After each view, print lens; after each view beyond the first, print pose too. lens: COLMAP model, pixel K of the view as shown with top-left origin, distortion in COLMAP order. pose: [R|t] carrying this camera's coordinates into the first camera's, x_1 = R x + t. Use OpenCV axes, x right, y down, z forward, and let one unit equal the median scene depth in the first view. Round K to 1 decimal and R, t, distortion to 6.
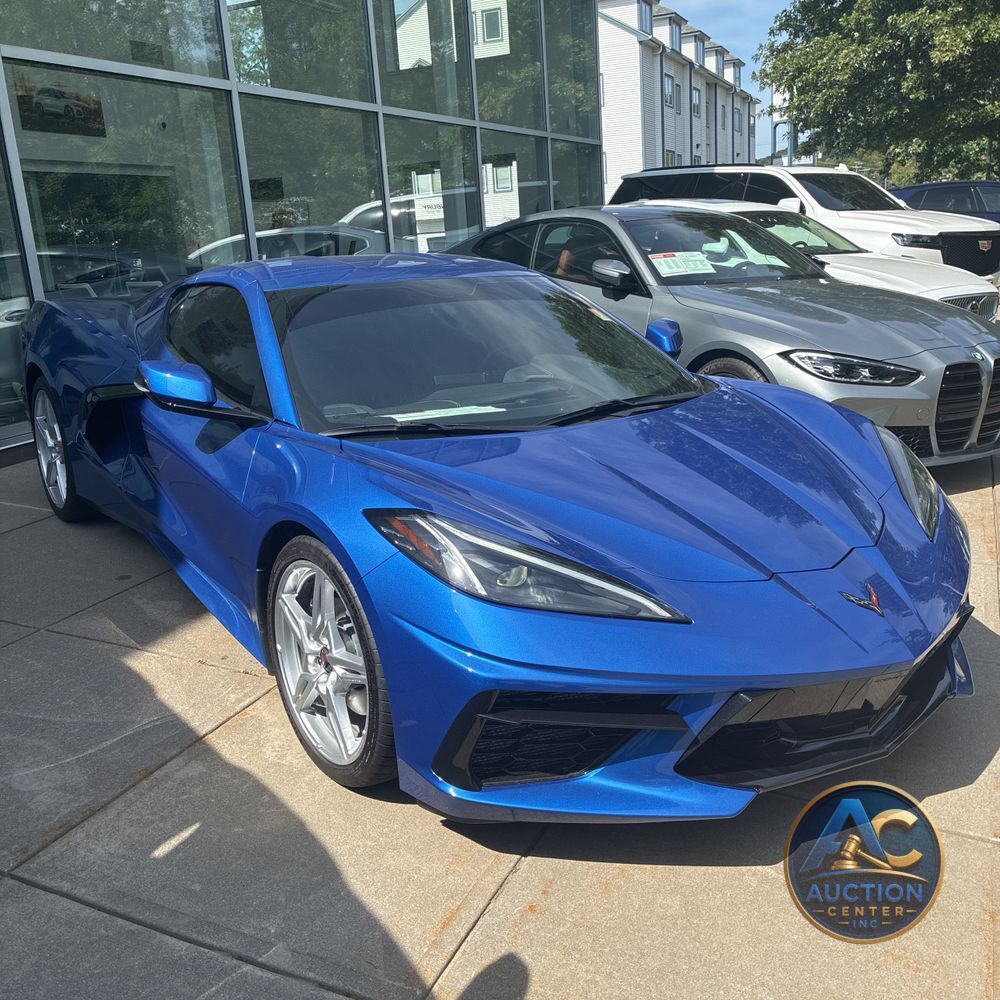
lens RADIAL K [[981.0, 0, 506.9], [0, 981.0, 483.3], [0, 0, 1]] dist [0.009953, 0.007562]
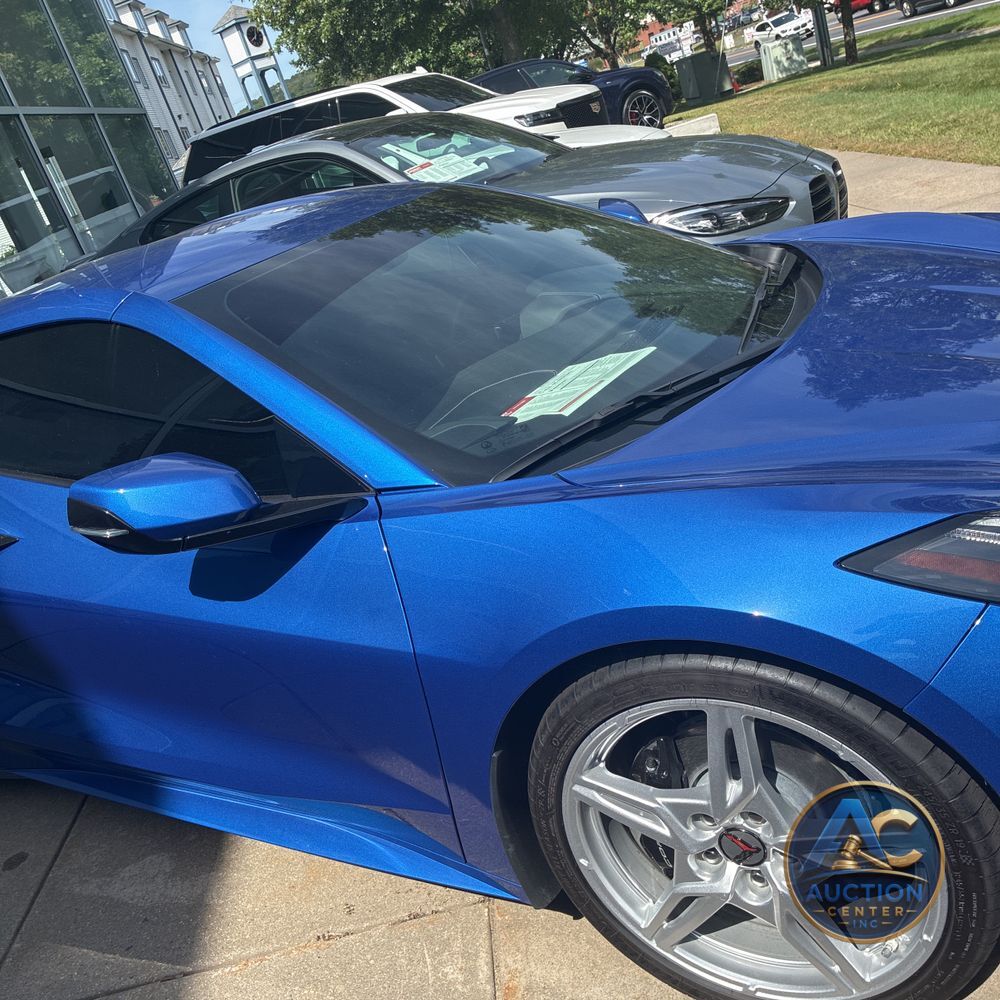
lens RADIAL K [[977.4, 0, 475.5], [0, 977.4, 492.6], [0, 0, 1]] dist [0.031996, -0.028663]
pose [[0.862505, -0.370503, 0.344693, -0.094234], [0.356666, 0.928276, 0.105321, -0.025331], [-0.358992, 0.032100, 0.932789, 0.117824]]
